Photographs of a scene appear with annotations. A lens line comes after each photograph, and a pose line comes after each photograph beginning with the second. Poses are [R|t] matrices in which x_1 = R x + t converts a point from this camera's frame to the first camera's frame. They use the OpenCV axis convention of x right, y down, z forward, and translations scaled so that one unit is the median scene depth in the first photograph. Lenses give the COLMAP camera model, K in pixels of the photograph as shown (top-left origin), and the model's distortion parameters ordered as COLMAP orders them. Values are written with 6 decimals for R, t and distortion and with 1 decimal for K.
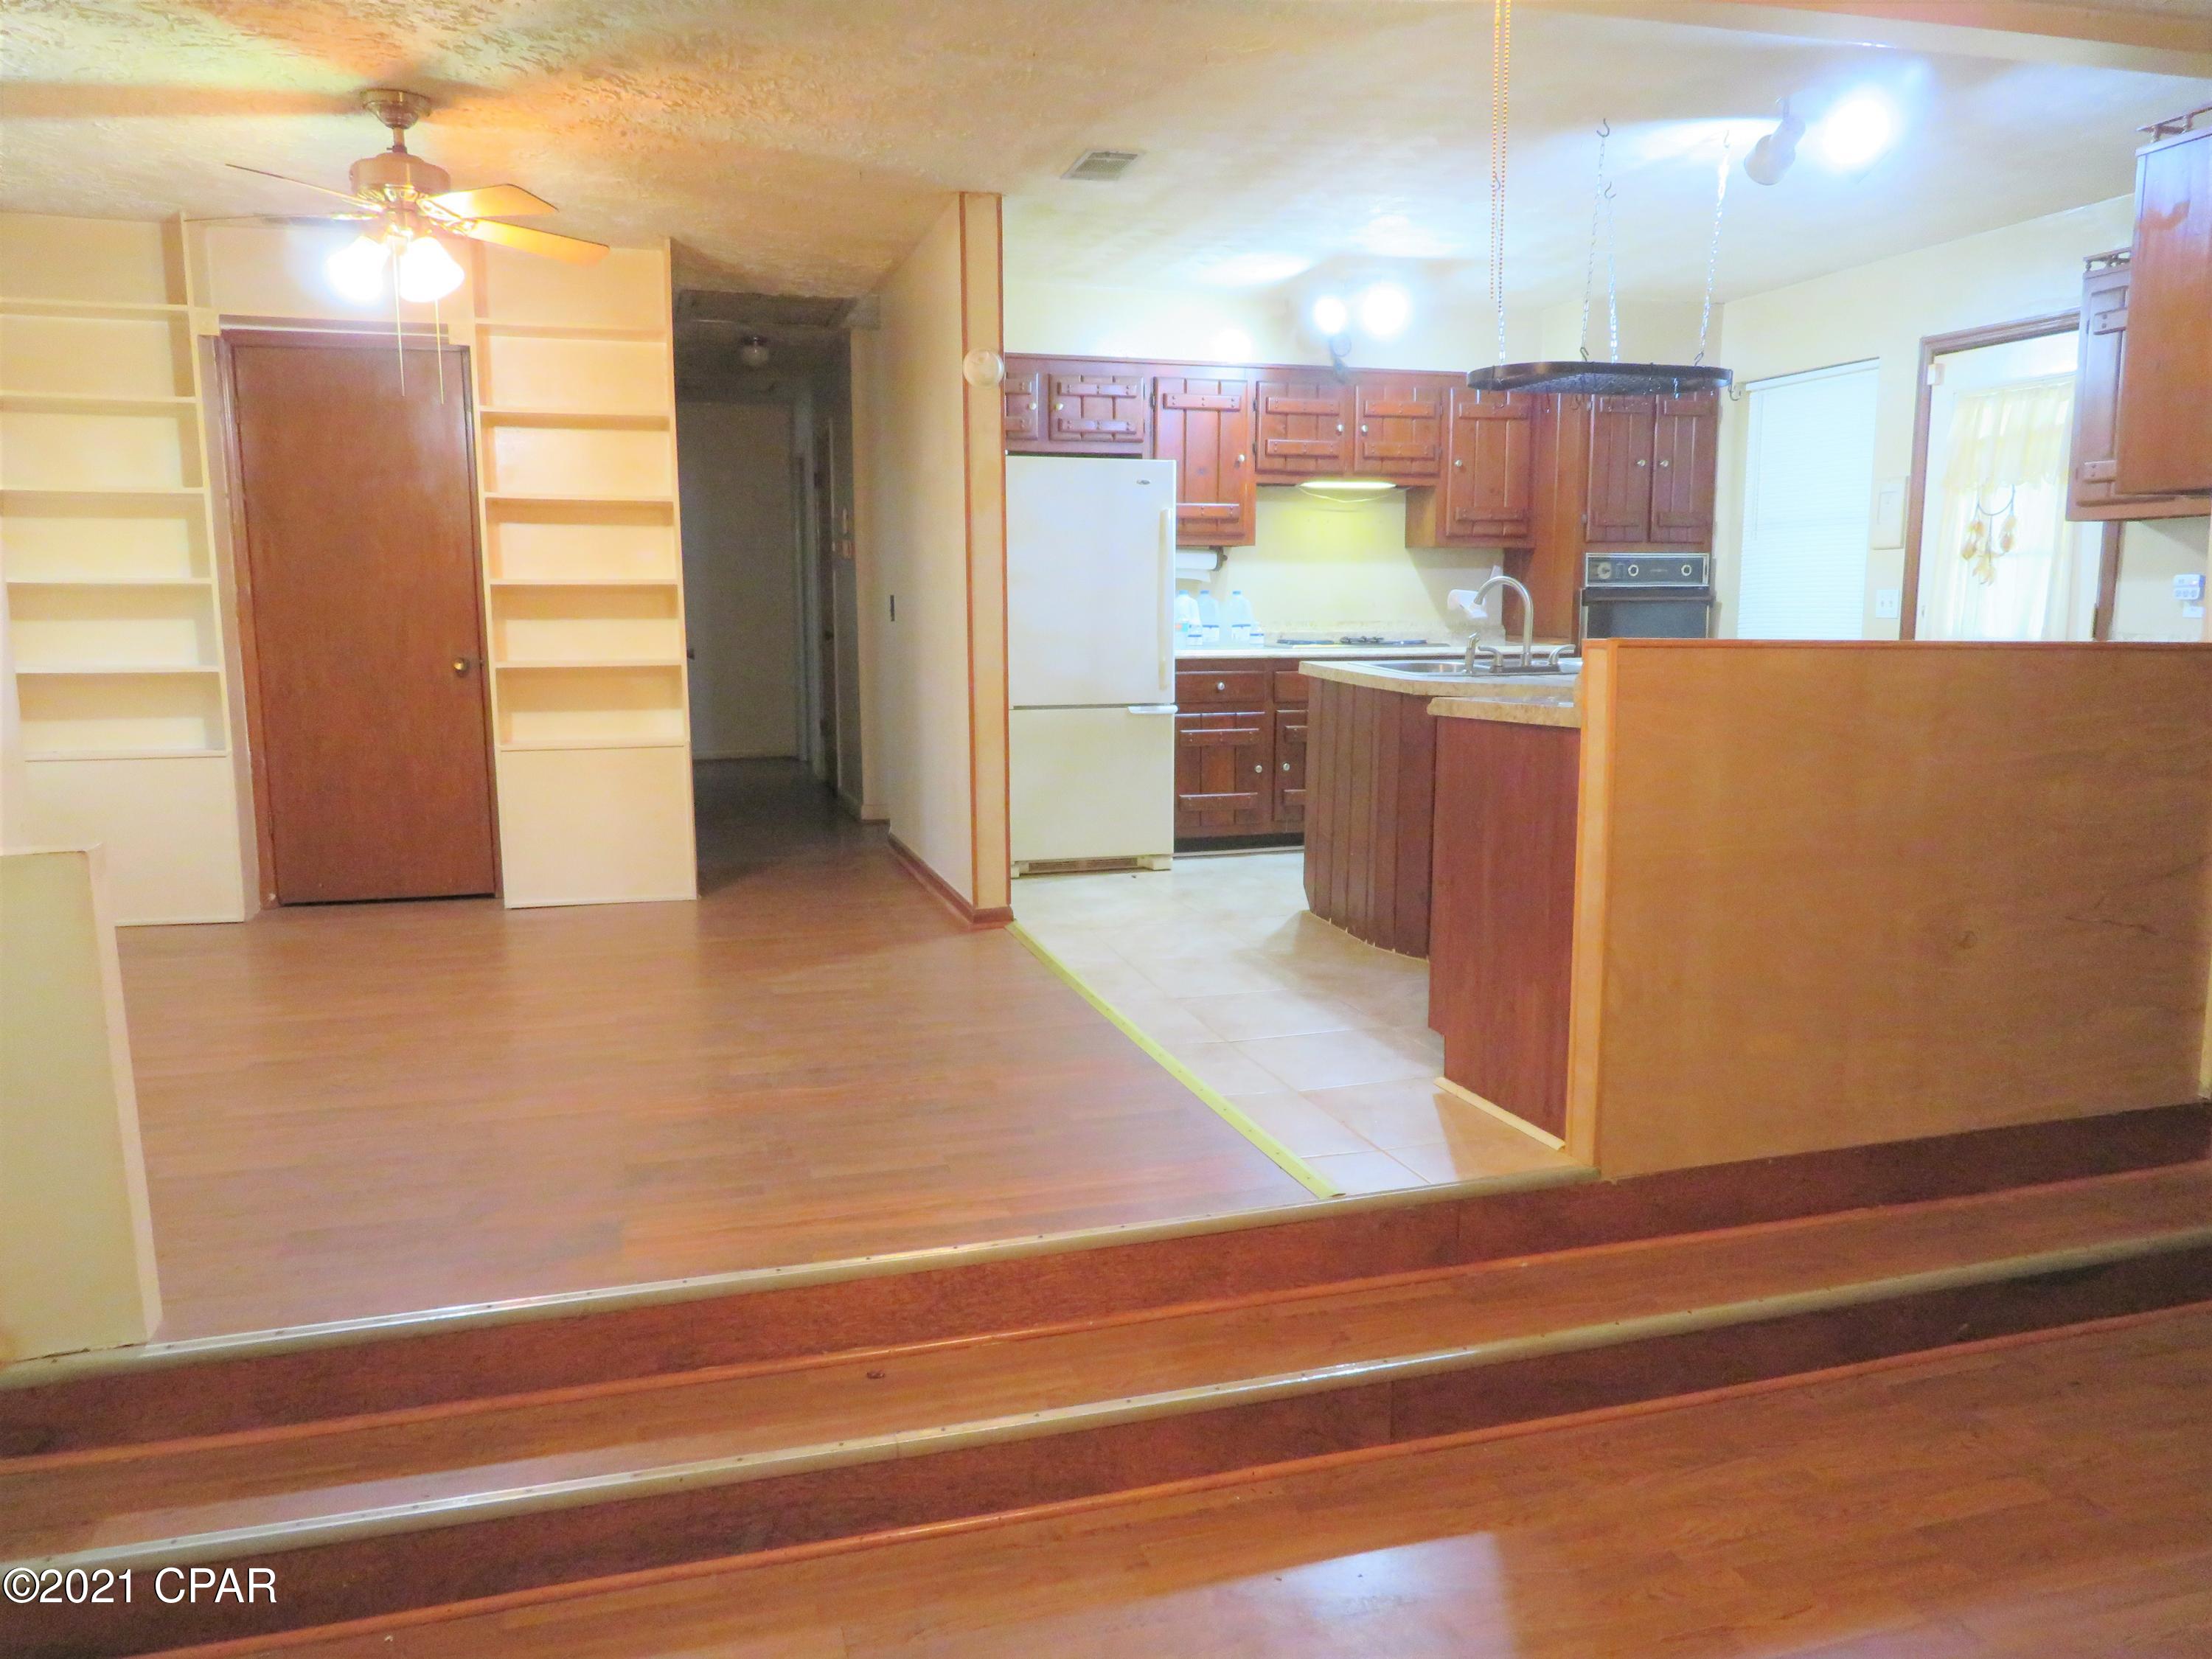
lens RADIAL K [[1567.1, 0, 1112.4], [0, 1567.1, 825.0], [0, 0, 1]] dist [-0.012493, 0.007836]
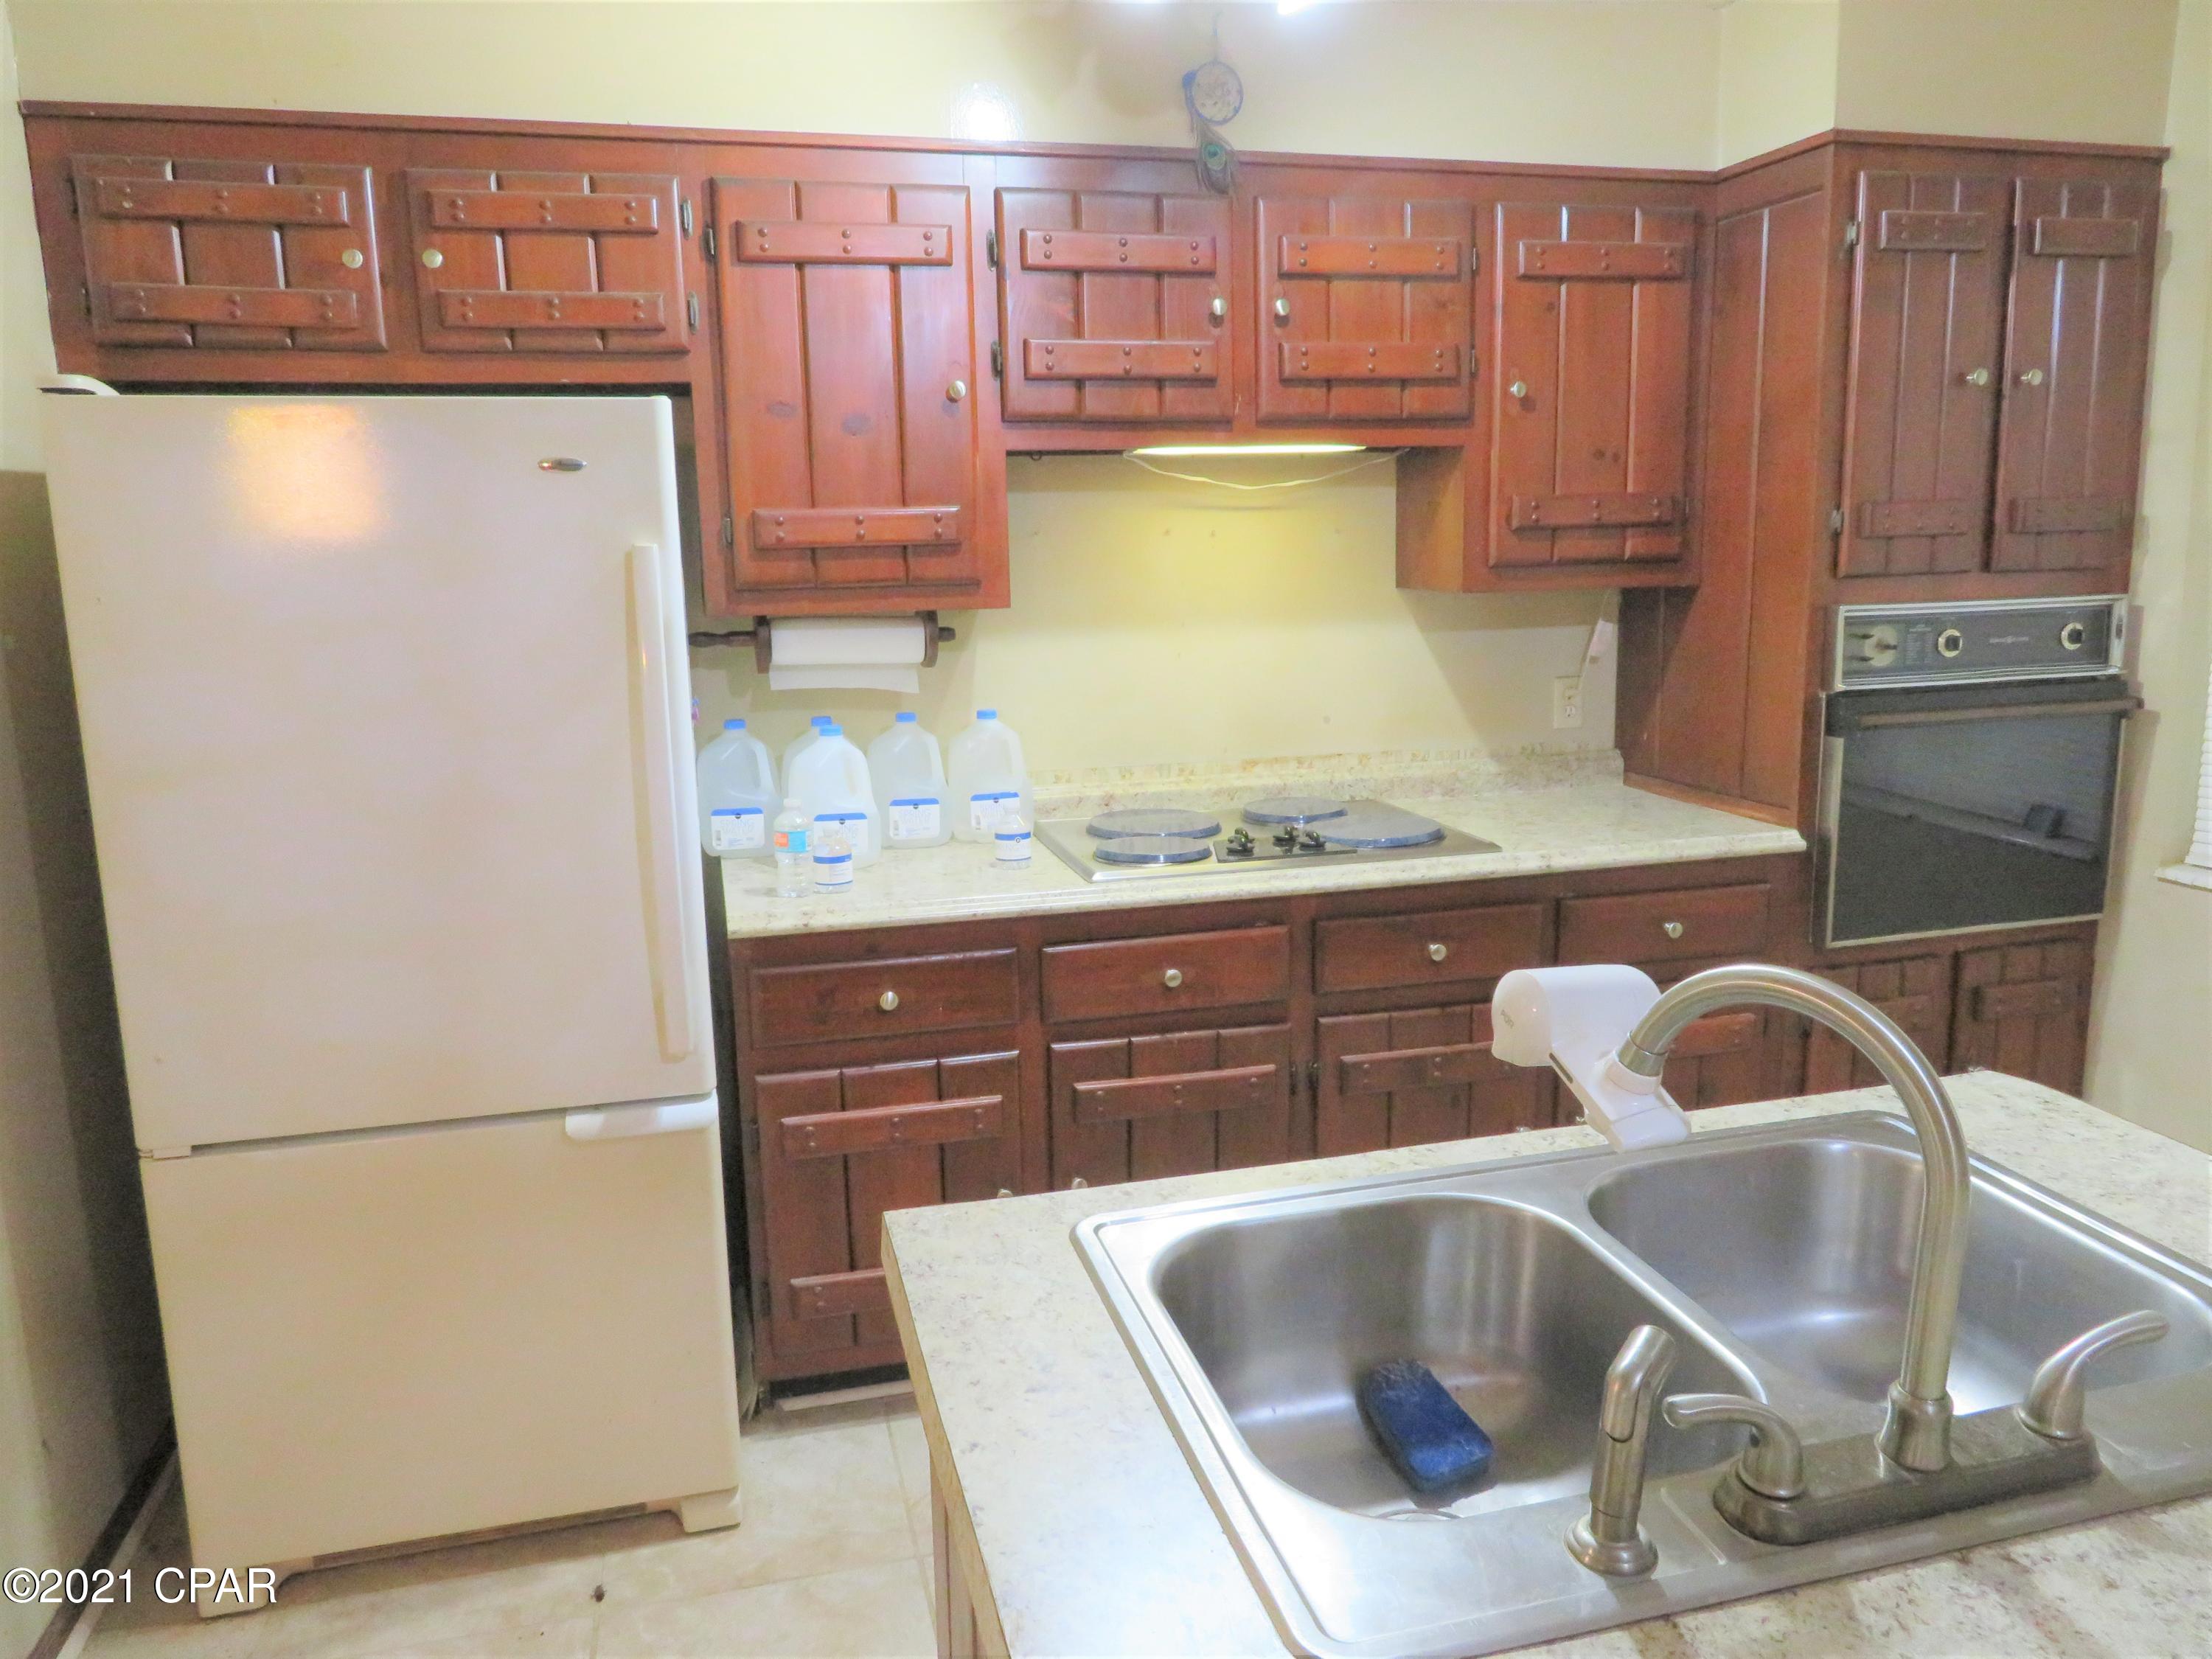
lens RADIAL K [[1567.1, 0, 1112.4], [0, 1567.1, 827.2], [0, 0, 1]] dist [-0.012493, 0.007836]
pose [[0.999438, -0.017165, -0.028809, 0.125512], [0.018048, 0.999366, 0.030676, -0.131777], [0.028264, -0.031179, 0.999114, 0.587263]]
